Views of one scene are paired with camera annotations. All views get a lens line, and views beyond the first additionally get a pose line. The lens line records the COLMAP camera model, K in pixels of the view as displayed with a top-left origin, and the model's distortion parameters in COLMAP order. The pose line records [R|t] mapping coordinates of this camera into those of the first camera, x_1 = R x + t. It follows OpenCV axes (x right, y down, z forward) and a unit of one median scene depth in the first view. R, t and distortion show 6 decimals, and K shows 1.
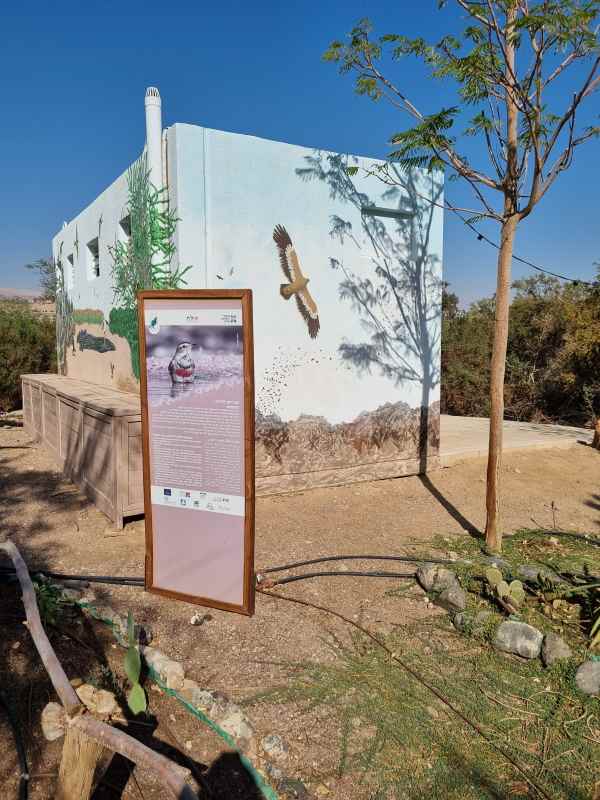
lens RADIAL K [[610.2, 0, 295.3], [0, 610.2, 397.4], [0, 0, 1]] dist [0.057626, -0.009367]
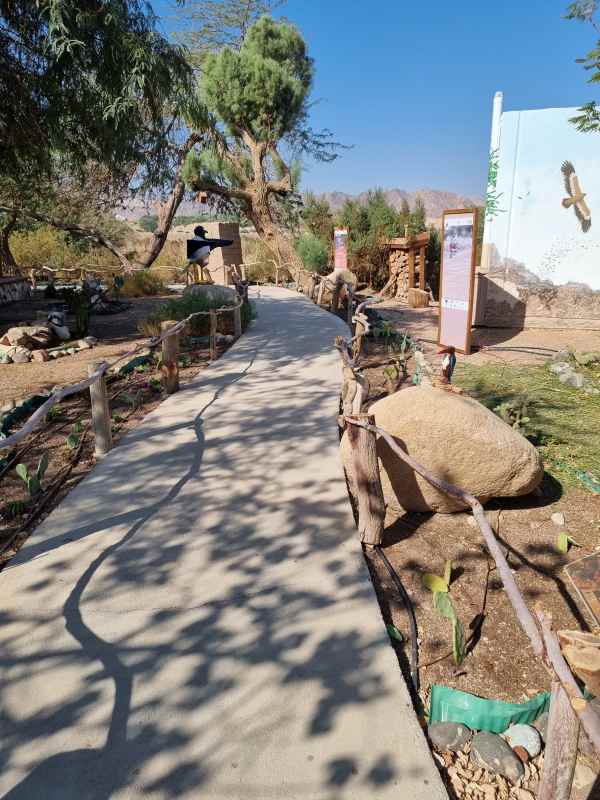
lens RADIAL K [[610.2, 0, 301.8], [0, 610.2, 397.5], [0, 0, 1]] dist [0.057626, -0.009367]
pose [[0.698677, 0.168804, -0.695238, 0.728408], [-0.071936, 0.983417, 0.166482, 0.112504], [0.711812, -0.066305, 0.699234, -0.692954]]
